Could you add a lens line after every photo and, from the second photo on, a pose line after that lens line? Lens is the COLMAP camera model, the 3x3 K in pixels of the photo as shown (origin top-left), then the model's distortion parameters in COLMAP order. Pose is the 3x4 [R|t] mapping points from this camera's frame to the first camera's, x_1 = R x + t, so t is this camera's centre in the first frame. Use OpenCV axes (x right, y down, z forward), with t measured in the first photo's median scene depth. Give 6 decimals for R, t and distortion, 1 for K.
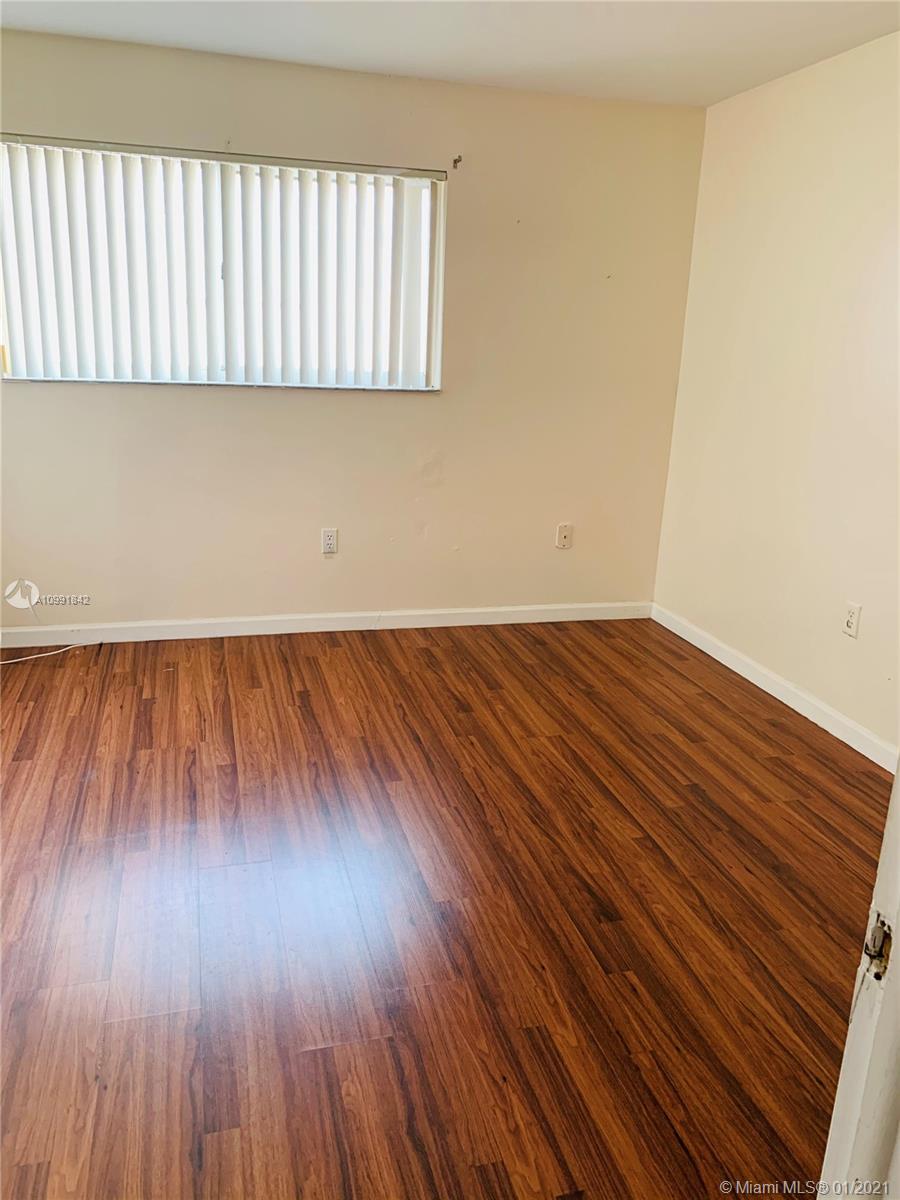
lens RADIAL K [[911.4, 0, 440.4], [0, 911.4, 598.9], [0, 0, 1]] dist [0.041830, -0.053301]
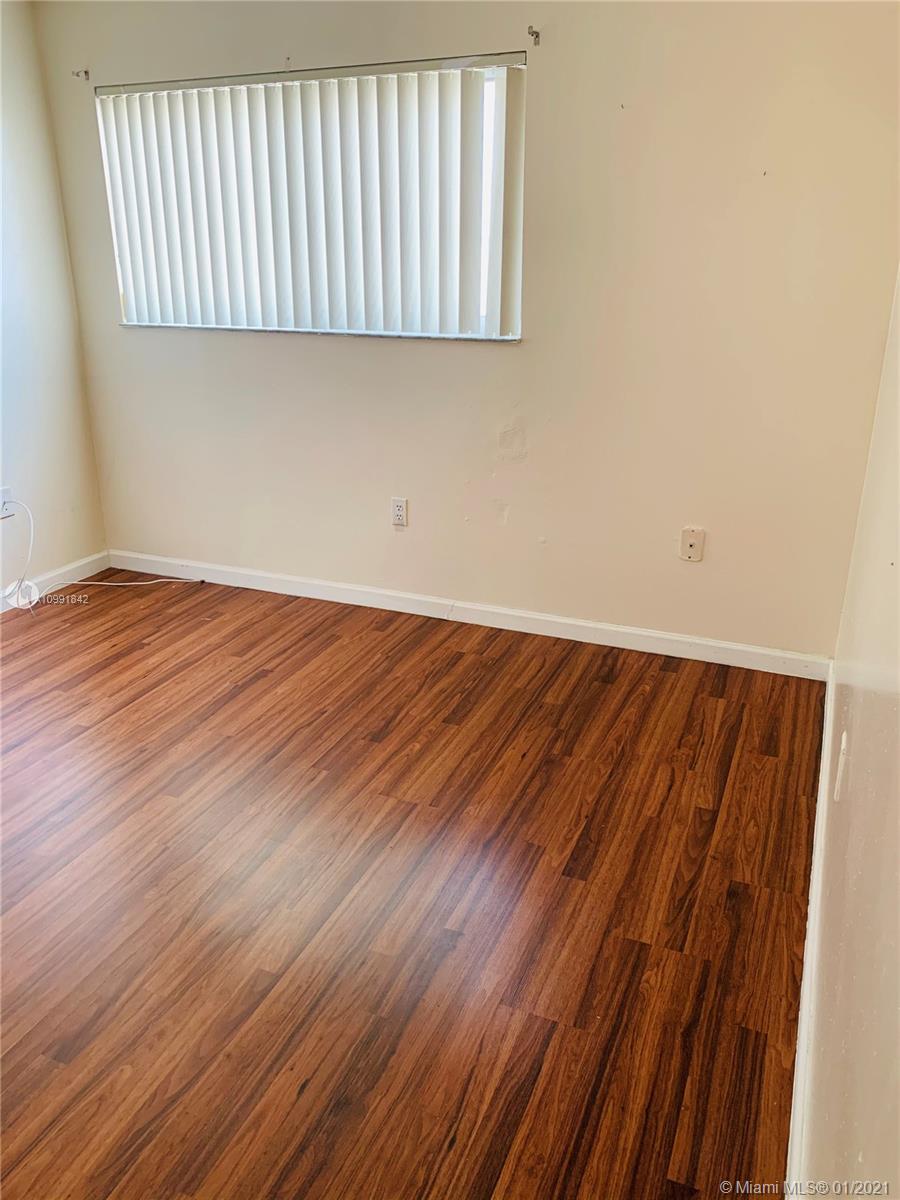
lens RADIAL K [[911.4, 0, 443.9], [0, 911.4, 598.6], [0, 0, 1]] dist [0.041830, -0.053301]
pose [[0.789395, 0.180925, -0.586619, 0.483988], [-0.143812, 0.983494, 0.109806, -0.090811], [0.596803, -0.002318, 0.802385, 0.343212]]
